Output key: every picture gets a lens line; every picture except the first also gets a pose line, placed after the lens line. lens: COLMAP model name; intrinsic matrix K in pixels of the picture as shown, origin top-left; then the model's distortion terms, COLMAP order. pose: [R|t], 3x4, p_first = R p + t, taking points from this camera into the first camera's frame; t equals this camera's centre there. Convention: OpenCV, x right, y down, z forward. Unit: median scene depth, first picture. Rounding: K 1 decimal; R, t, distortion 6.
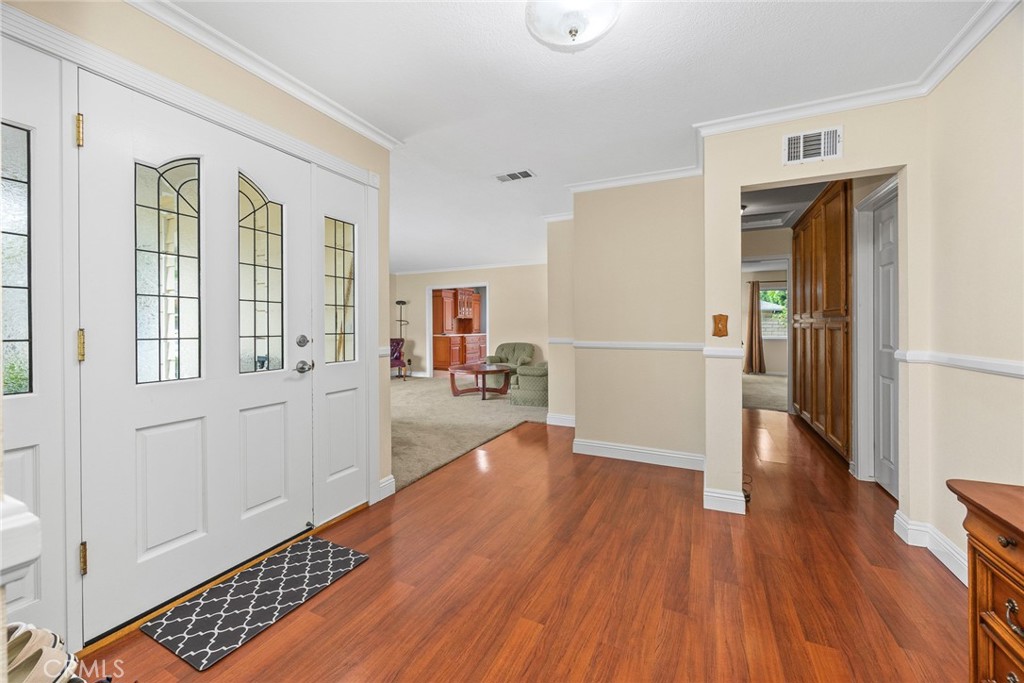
lens RADIAL K [[398.0, 0, 517.9], [0, 398.0, 328.1], [0, 0, 1]] dist [-0.001243, -0.000270]
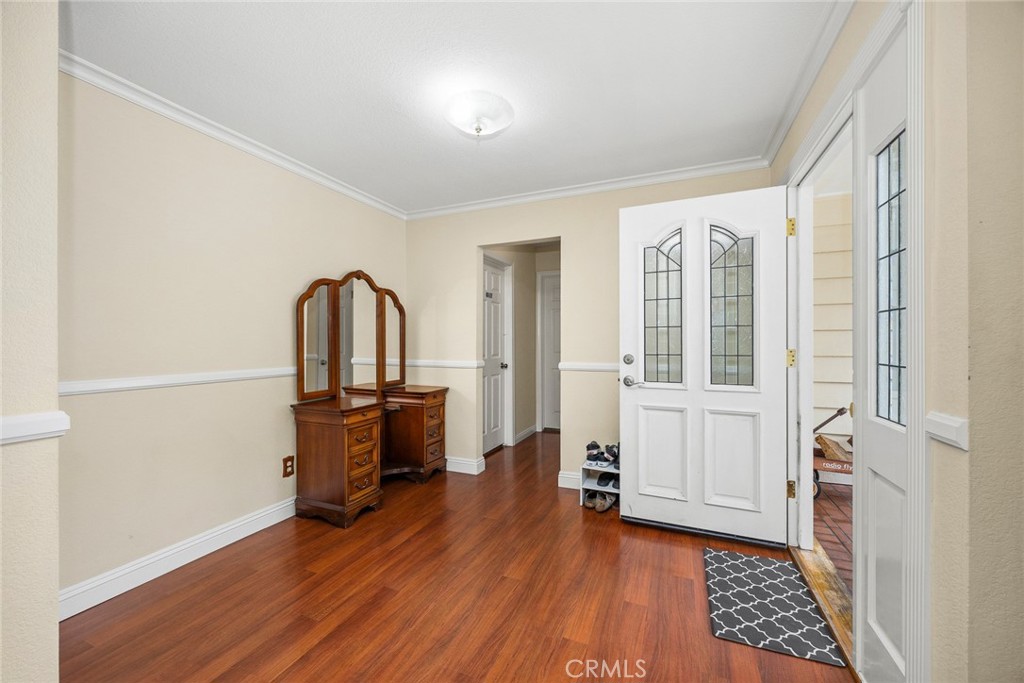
lens RADIAL K [[409.9, 0, 513.4], [0, 409.9, 337.7], [0, 0, 1]] dist [0.002566, 0.000149]
pose [[-0.999208, 0.006288, -0.039293, 0.069214], [0.006358, 0.999978, -0.001660, -0.031106], [0.039281, -0.001909, -0.999226, 2.063610]]
